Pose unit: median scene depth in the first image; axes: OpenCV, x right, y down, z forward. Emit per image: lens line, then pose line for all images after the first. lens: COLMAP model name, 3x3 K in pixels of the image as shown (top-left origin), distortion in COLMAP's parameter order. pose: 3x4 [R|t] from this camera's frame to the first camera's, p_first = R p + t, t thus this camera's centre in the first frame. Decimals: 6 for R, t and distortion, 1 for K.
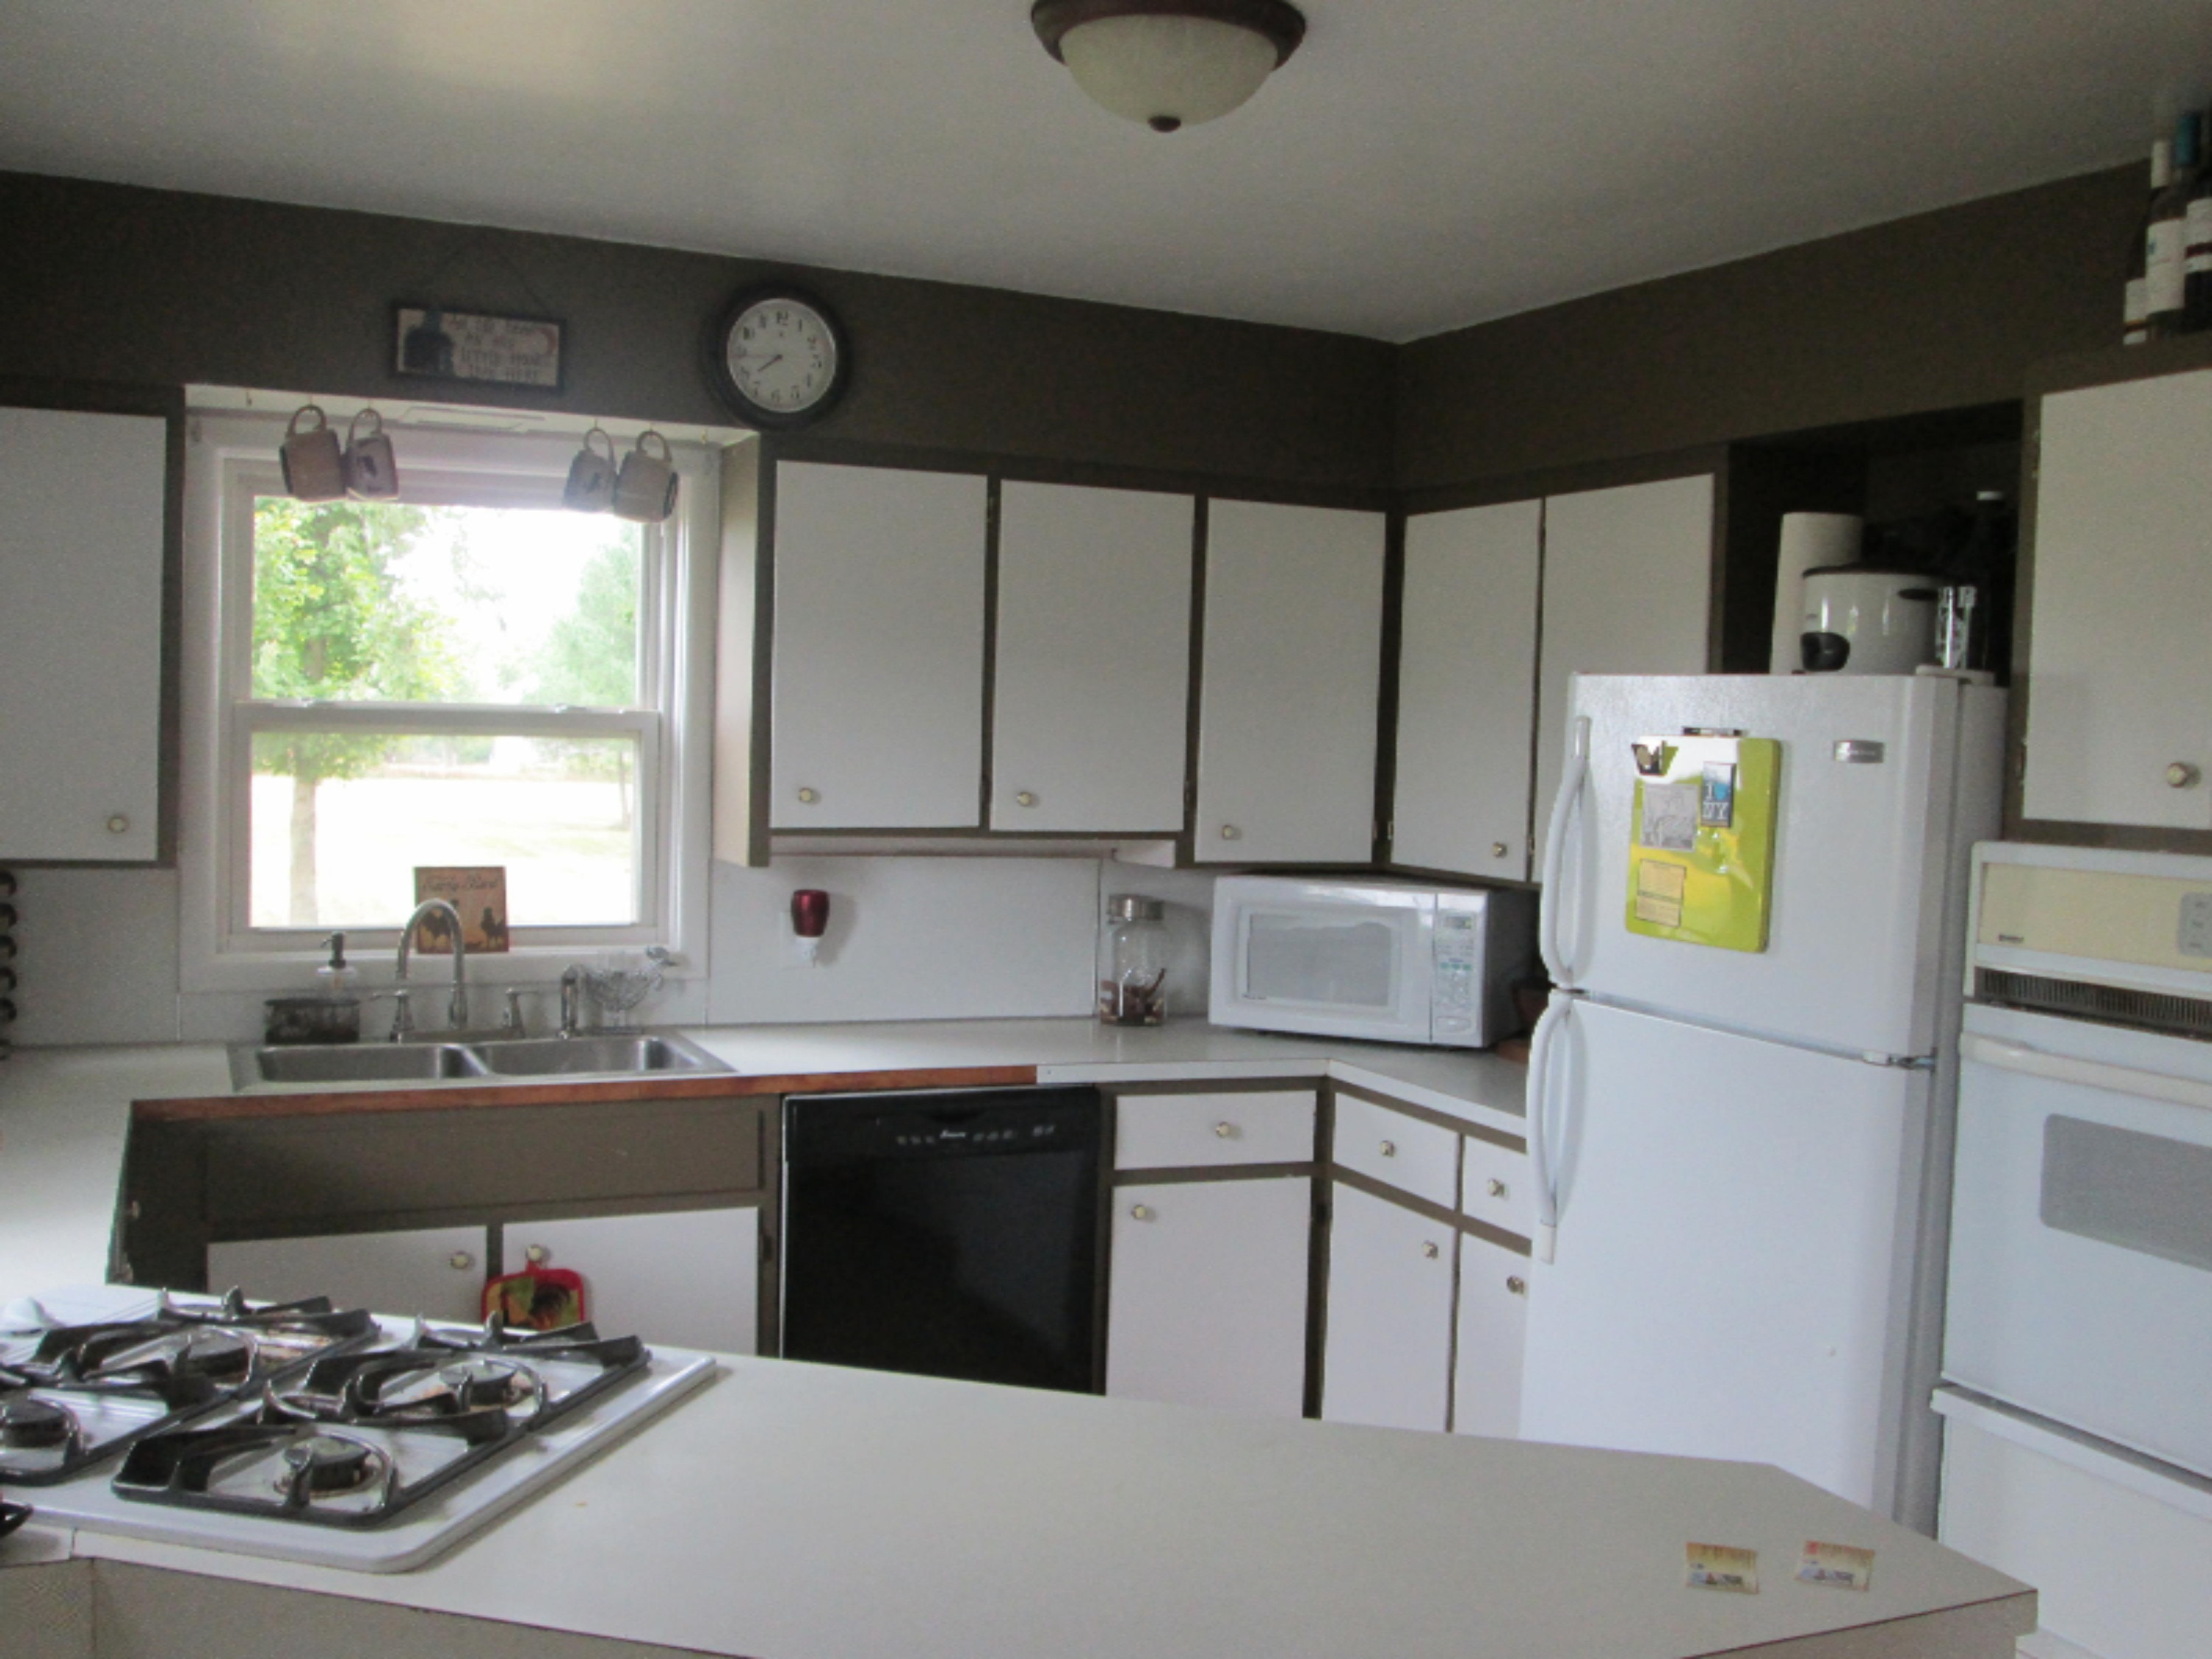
lens RADIAL K [[2186.2, 0, 1067.4], [0, 2186.2, 831.0], [0, 0, 1]] dist [-0.067685, 0.003329]
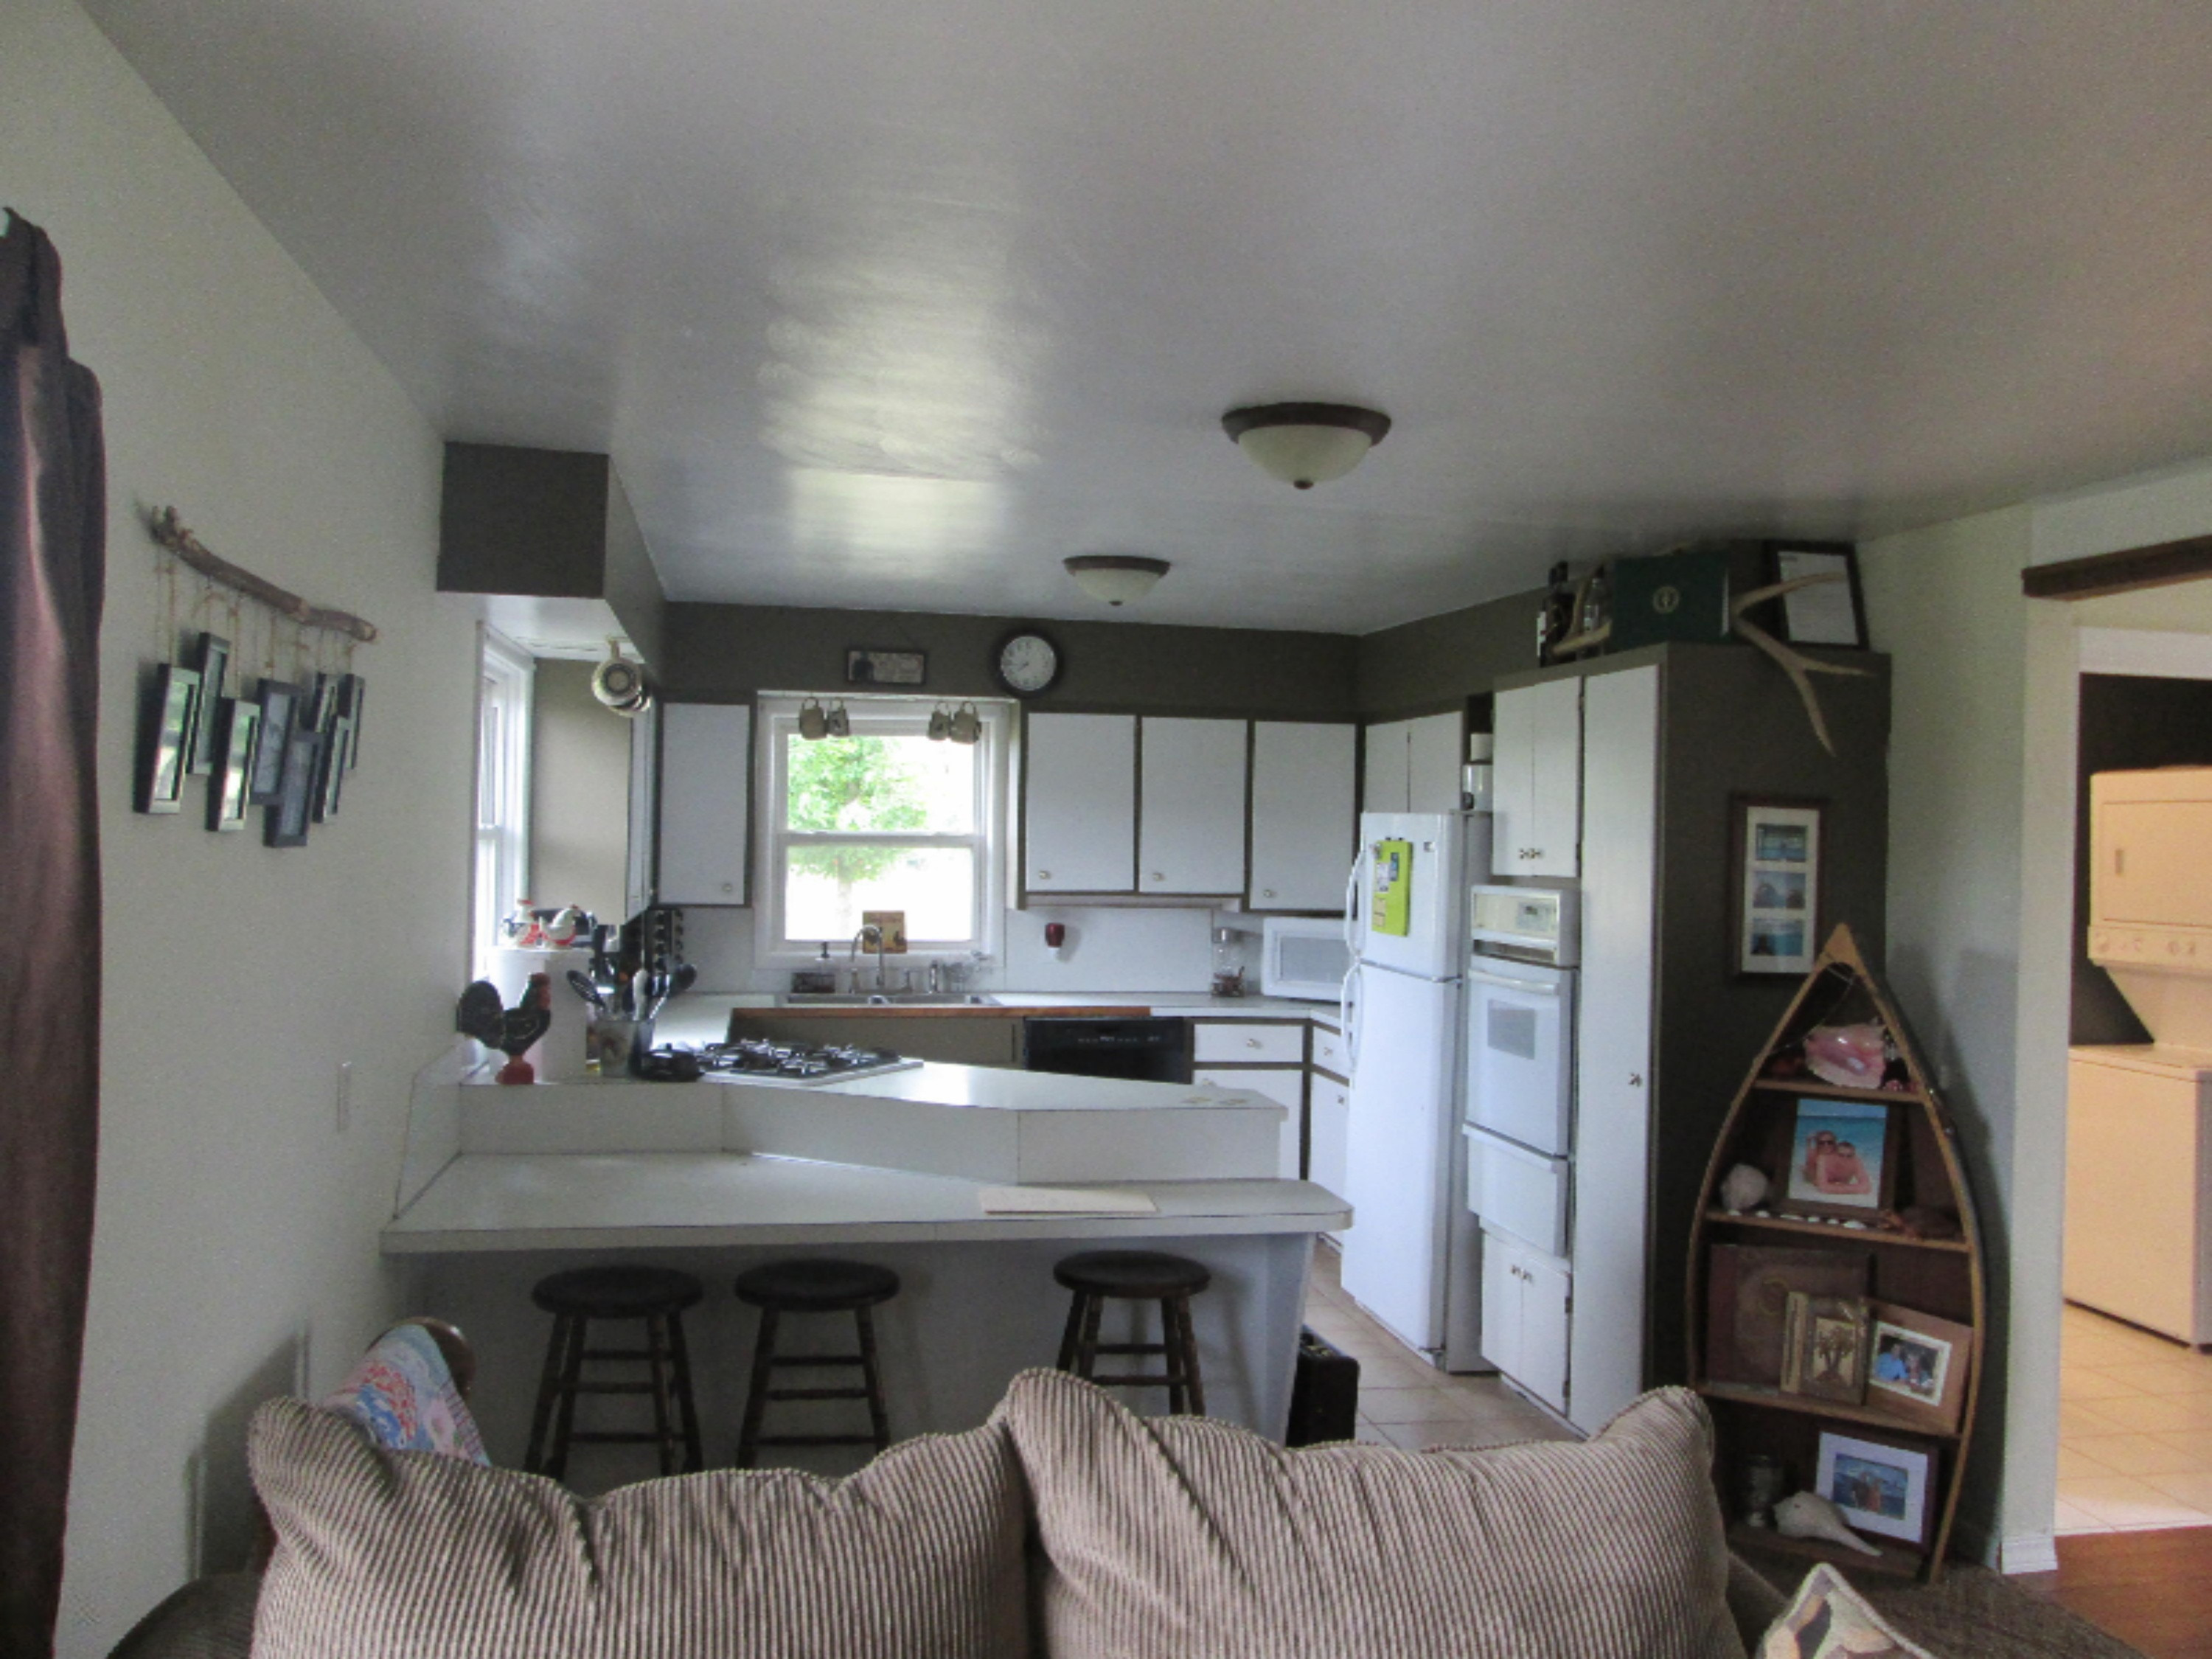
lens RADIAL K [[2186.2, 0, 1067.4], [0, 2186.2, 831.0], [0, 0, 1]] dist [-0.067685, 0.003329]
pose [[0.968462, -0.013212, -0.248812, 0.407535], [0.000561, 0.998706, -0.050848, 0.046225], [0.249162, 0.049105, 0.967216, -0.966536]]
